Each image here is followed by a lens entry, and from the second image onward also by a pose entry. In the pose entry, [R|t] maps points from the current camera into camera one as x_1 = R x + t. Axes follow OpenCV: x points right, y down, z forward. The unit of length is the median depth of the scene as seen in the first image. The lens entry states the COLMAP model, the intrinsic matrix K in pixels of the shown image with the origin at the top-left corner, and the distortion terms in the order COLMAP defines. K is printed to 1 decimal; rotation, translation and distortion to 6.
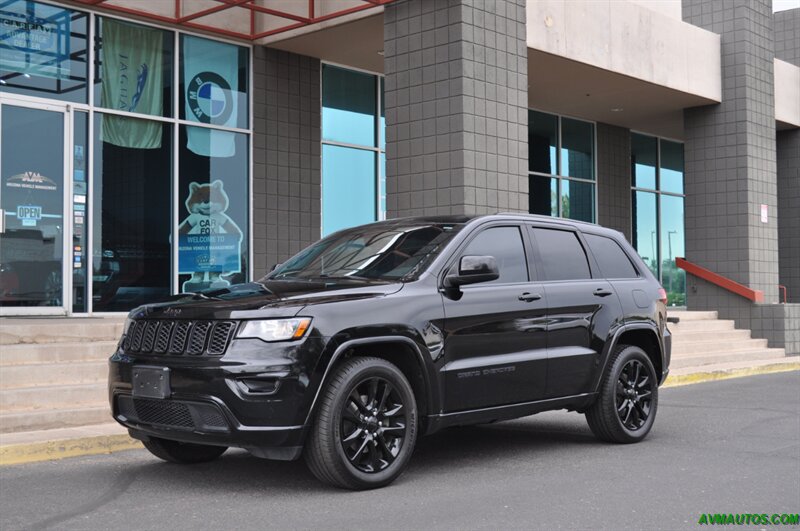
lens RADIAL K [[1058.6, 0, 398.9], [0, 1058.6, 264.1], [0, 0, 1]] dist [-0.029293, 0.000000]
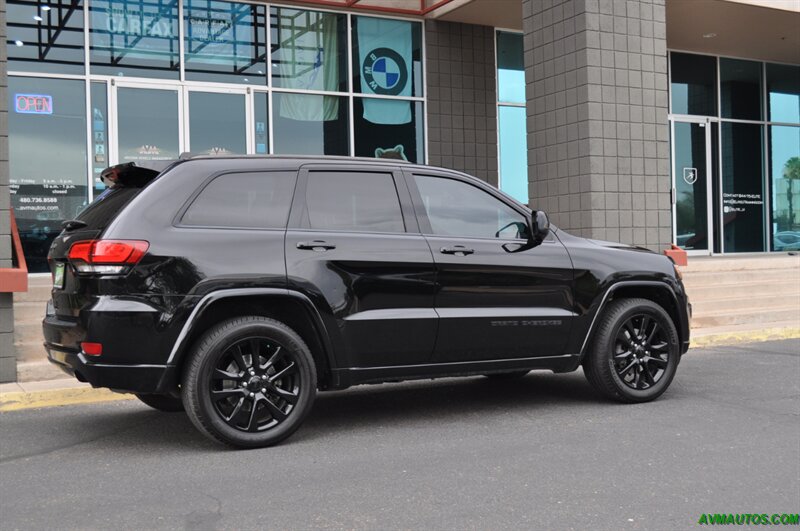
lens RADIAL K [[919.1, 0, 401.7], [0, 919.1, 261.5], [0, 0, 1]] dist [-0.048924, 0.000000]
pose [[0.945877, -0.016124, -0.324124, 0.166624], [0.032229, 0.998495, 0.044379, 0.000188], [0.322921, -0.052424, 0.944973, 0.095983]]
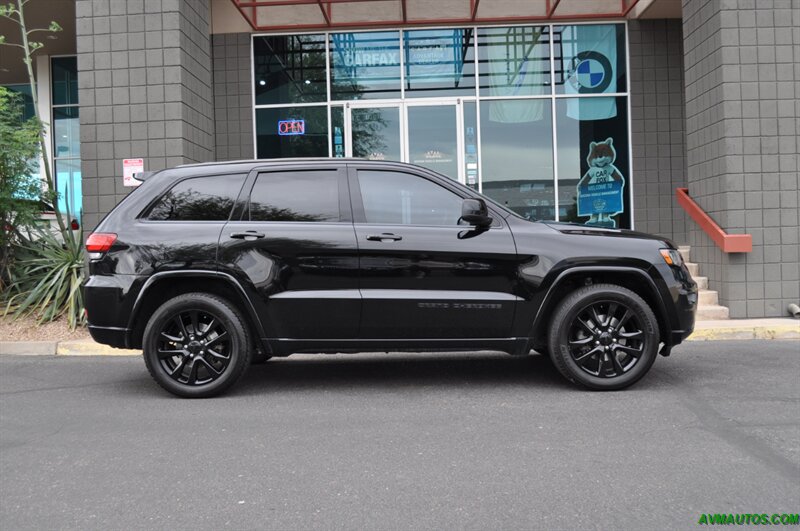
lens RADIAL K [[747.8, 0, 400.9], [0, 747.8, 265.9], [0, 0, 1]] dist [-0.069096, 0.000000]
pose [[0.664535, 0.002735, -0.747252, 0.363818], [0.056176, 0.996981, 0.053607, 0.010342], [0.745142, -0.077601, 0.662375, 0.280875]]
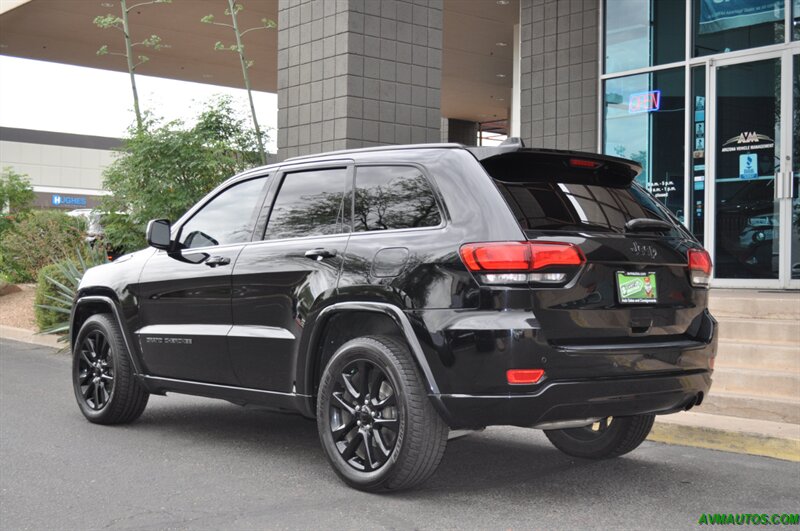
lens RADIAL K [[1139.0, 0, 397.8], [0, 1139.0, 266.3], [0, 0, 1]] dist [-0.018223, 0.000000]
pose [[-0.119830, -0.007347, -0.992767, 0.596015], [0.027845, 0.999554, -0.010758, 0.028594], [0.992404, -0.028933, -0.119572, 0.734024]]
